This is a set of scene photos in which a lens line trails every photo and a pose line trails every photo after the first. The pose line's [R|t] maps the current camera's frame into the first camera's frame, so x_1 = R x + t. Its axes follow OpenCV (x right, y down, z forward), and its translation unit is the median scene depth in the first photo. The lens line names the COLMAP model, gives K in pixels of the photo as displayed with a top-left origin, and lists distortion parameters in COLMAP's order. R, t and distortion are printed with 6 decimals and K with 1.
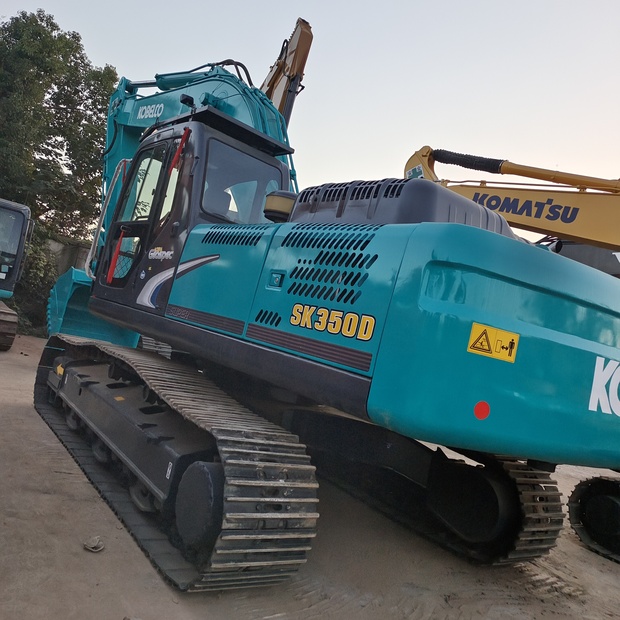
lens RADIAL K [[555.5, 0, 314.3], [0, 555.5, 309.1], [0, 0, 1]] dist [0.042512, -0.000399]
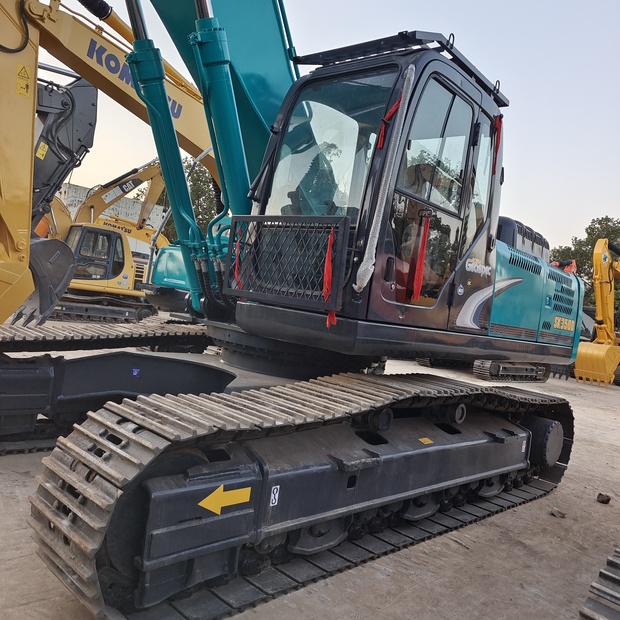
lens RADIAL K [[555.5, 0, 314.3], [0, 555.5, 309.1], [0, 0, 1]] dist [0.042512, -0.000399]
pose [[-0.114472, -0.257164, 0.959564, -1.551650], [-0.222334, 0.948044, 0.227553, -0.249800], [-0.968227, -0.187295, -0.165700, 1.933889]]
